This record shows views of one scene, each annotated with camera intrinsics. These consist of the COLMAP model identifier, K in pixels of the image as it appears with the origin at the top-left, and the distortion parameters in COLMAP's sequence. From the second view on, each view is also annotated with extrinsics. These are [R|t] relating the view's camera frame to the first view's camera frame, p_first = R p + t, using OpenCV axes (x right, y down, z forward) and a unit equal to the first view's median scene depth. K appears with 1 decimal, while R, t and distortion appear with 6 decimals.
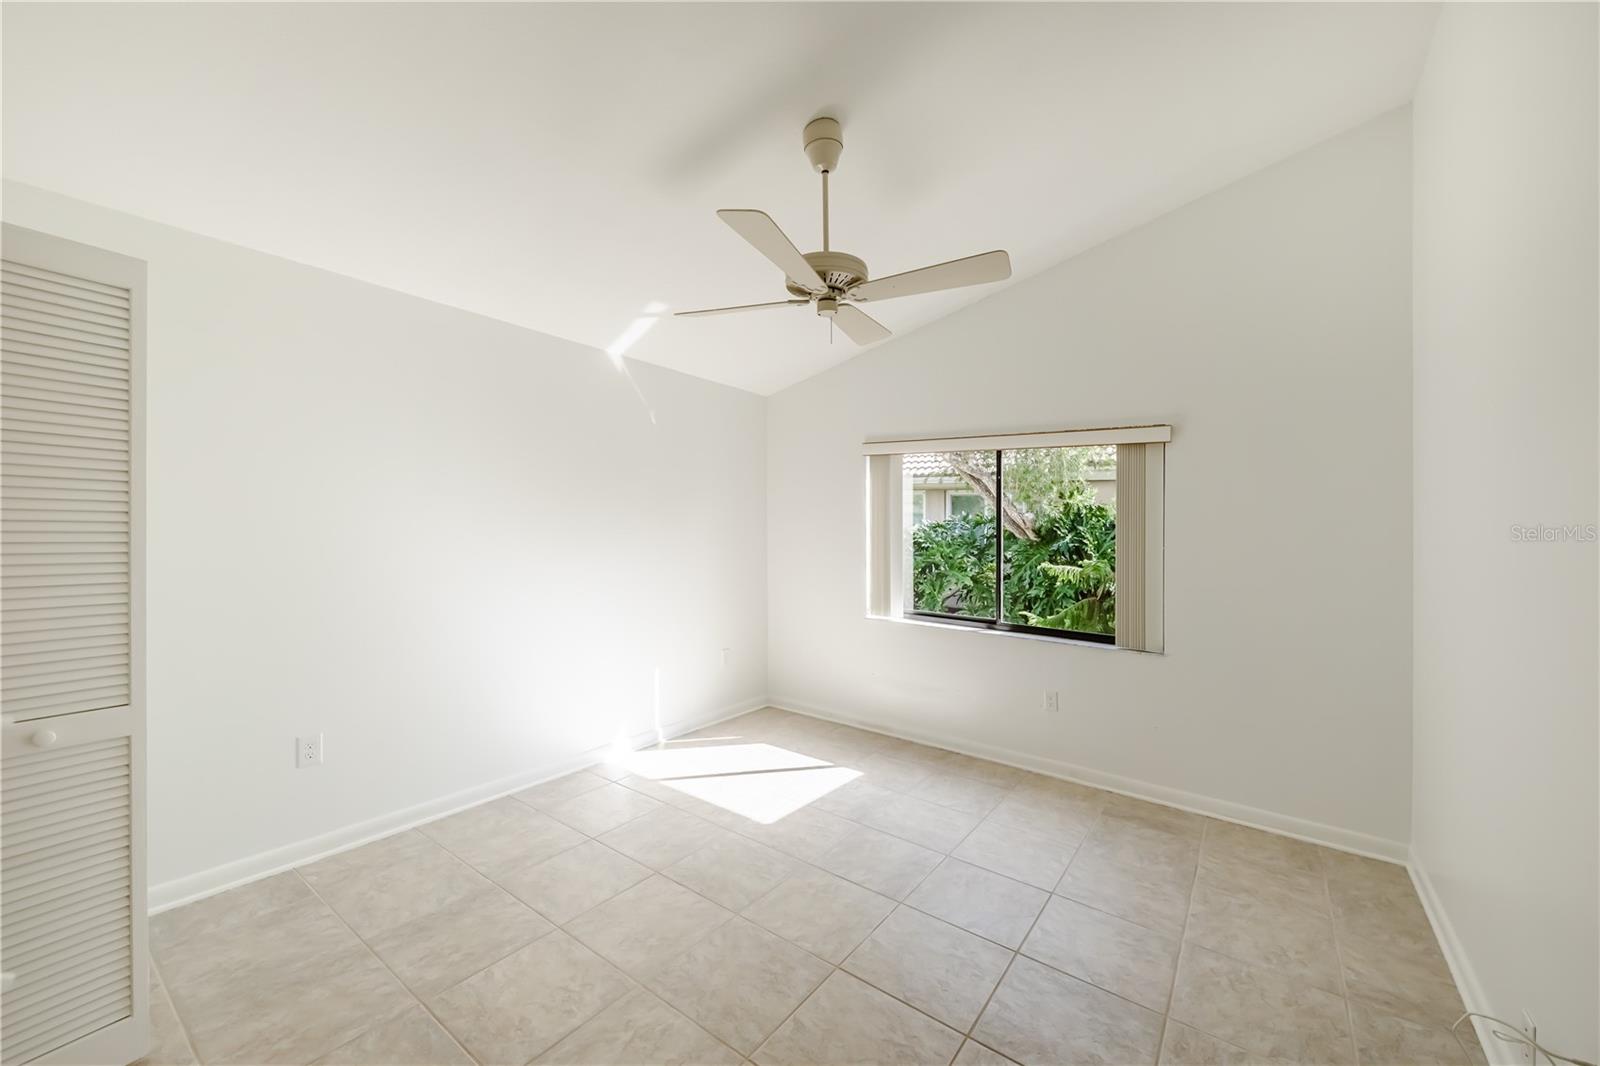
lens RADIAL K [[616.1, 0, 800.7], [0, 616.1, 523.7], [0, 0, 1]] dist [0.016324, -0.007498]
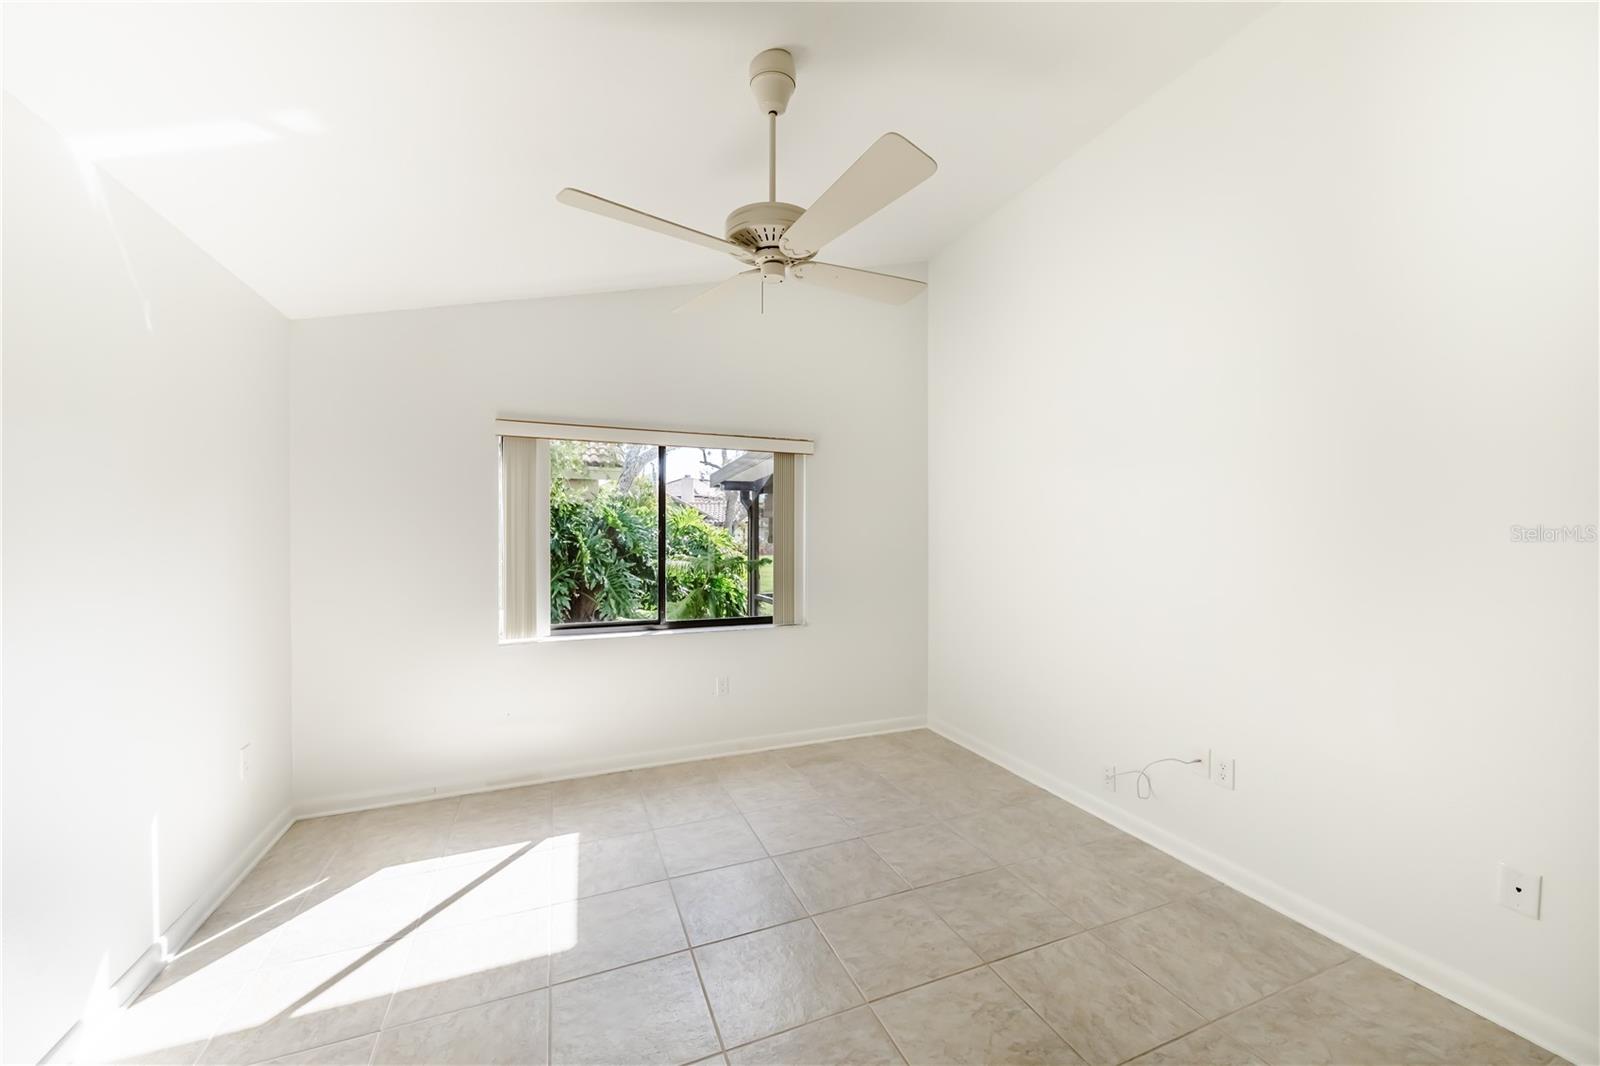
lens RADIAL K [[616.1, 0, 800.7], [0, 616.1, 523.7], [0, 0, 1]] dist [0.016324, -0.007498]
pose [[0.505167, -0.012012, 0.862938, -0.456141], [0.003270, 0.999923, 0.012004, -0.006366], [-0.863015, -0.003242, 0.505167, 0.358829]]
